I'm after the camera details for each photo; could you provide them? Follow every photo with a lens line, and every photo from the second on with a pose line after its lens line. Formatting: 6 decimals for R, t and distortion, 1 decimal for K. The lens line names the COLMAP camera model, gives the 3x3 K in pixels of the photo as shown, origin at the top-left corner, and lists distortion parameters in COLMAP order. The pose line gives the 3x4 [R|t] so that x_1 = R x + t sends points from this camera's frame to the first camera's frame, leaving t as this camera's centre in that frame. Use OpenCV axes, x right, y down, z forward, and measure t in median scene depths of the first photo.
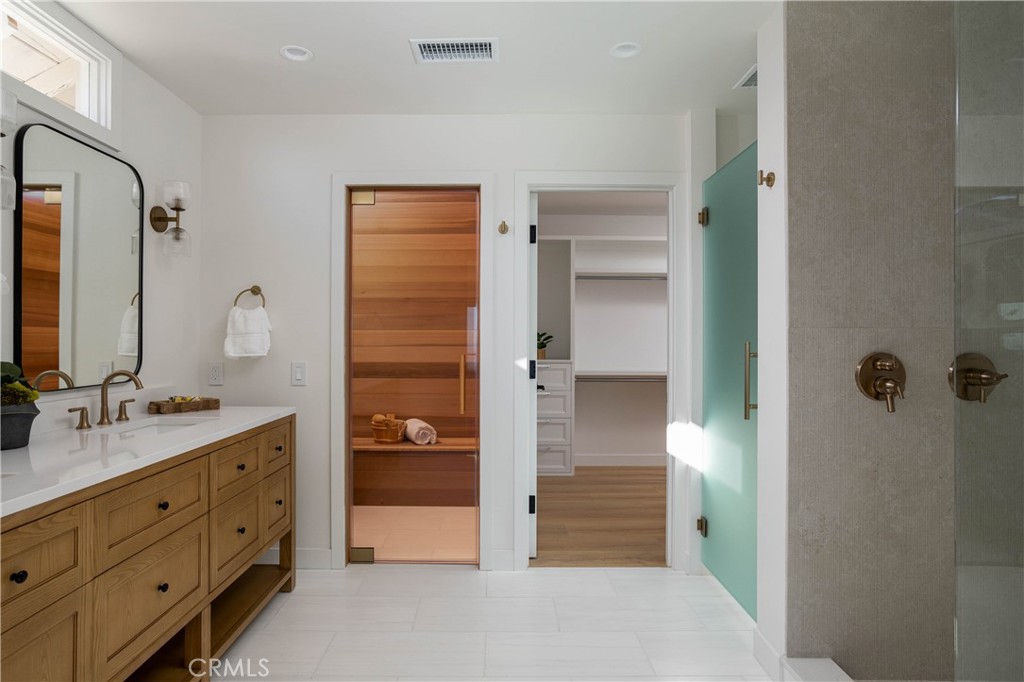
lens RADIAL K [[553.8, 0, 512.0], [0, 553.8, 341.0], [0, 0, 1]] dist [0.000692, 0.000376]
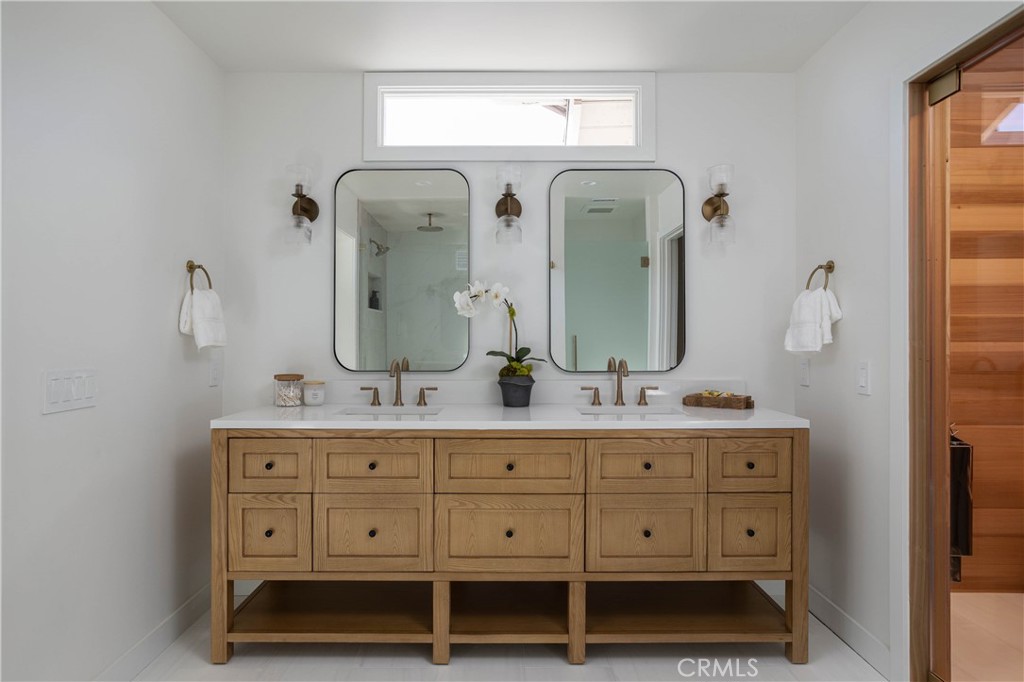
lens RADIAL K [[608.4, 0, 512.0], [0, 608.4, 341.0], [0, 0, 1]] dist [-0.003439, -0.000626]
pose [[-0.024954, -0.001537, -0.999687, 0.551205], [0.000119, 0.999999, -0.001541, 0.017410], [0.999689, -0.000158, -0.024954, 0.804701]]
